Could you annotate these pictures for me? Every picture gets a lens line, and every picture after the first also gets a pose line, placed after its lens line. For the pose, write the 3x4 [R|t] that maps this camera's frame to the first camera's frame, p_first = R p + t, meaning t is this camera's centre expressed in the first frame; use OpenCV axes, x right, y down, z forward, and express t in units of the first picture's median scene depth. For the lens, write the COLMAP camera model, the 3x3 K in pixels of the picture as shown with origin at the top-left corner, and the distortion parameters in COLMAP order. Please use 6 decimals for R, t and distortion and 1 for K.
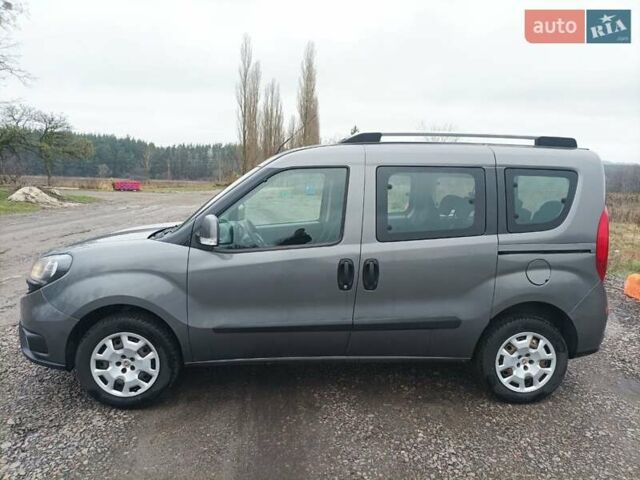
lens RADIAL K [[473.3, 0, 320.6], [0, 473.3, 242.5], [0, 0, 1]] dist [0.028961, -0.024345]
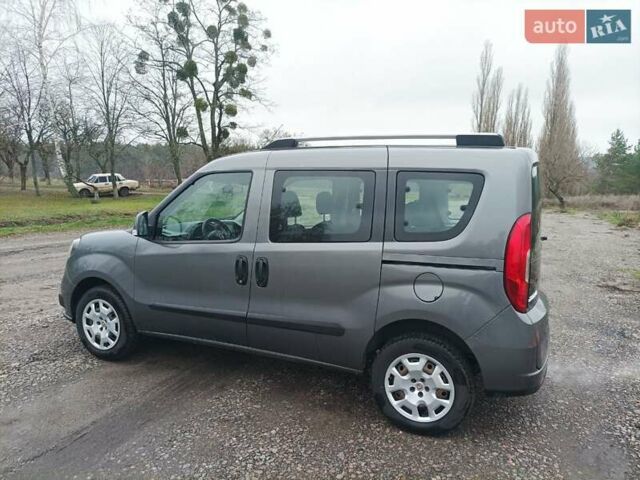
lens RADIAL K [[473.3, 0, 320.6], [0, 473.3, 242.5], [0, 0, 1]] dist [0.028961, -0.024345]
pose [[0.878168, 0.058519, -0.474759, 0.699743], [-0.070170, 0.997512, -0.006841, -0.000871], [0.473177, 0.039321, 0.880089, 0.122913]]
